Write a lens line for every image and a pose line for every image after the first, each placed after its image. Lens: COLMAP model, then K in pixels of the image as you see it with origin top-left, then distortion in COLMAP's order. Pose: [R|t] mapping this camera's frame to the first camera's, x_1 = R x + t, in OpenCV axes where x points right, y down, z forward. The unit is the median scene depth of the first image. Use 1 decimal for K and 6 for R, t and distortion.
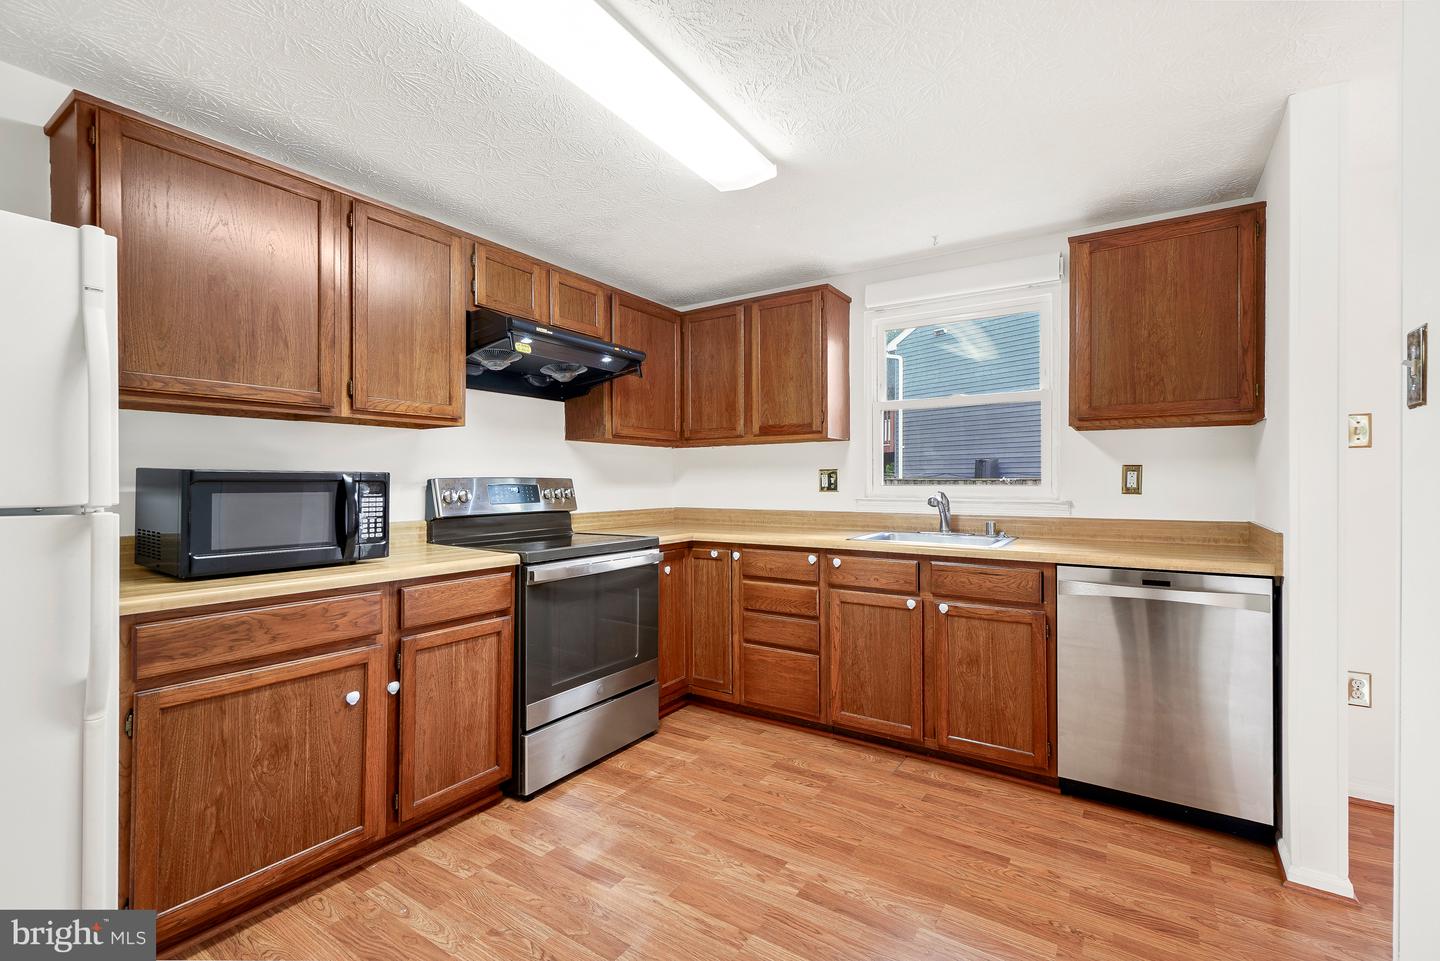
lens RADIAL K [[629.7, 0, 725.2], [0, 629.7, 482.2], [0, 0, 1]] dist [0.009156, -0.000006]
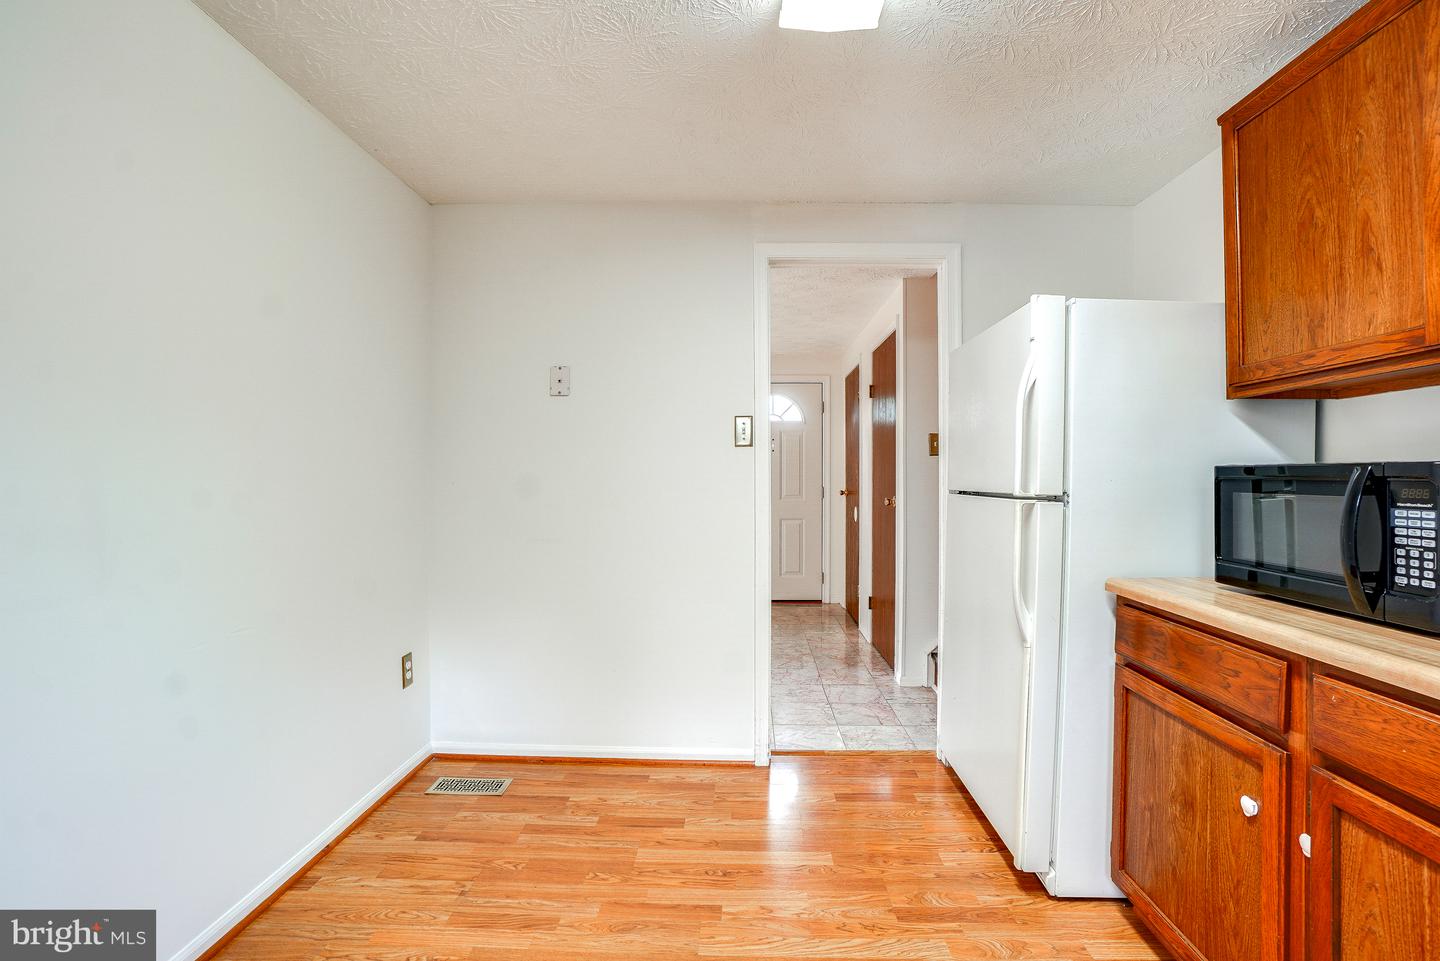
lens RADIAL K [[662.8, 0, 731.8], [0, 662.8, 476.8], [0, 0, 1]] dist [-0.060502, 0.022409]
pose [[-0.844866, -0.005215, -0.534952, 0.179664], [-0.007022, 0.999974, 0.001342, -0.000052], [0.534932, 0.004890, -0.844881, 1.012825]]
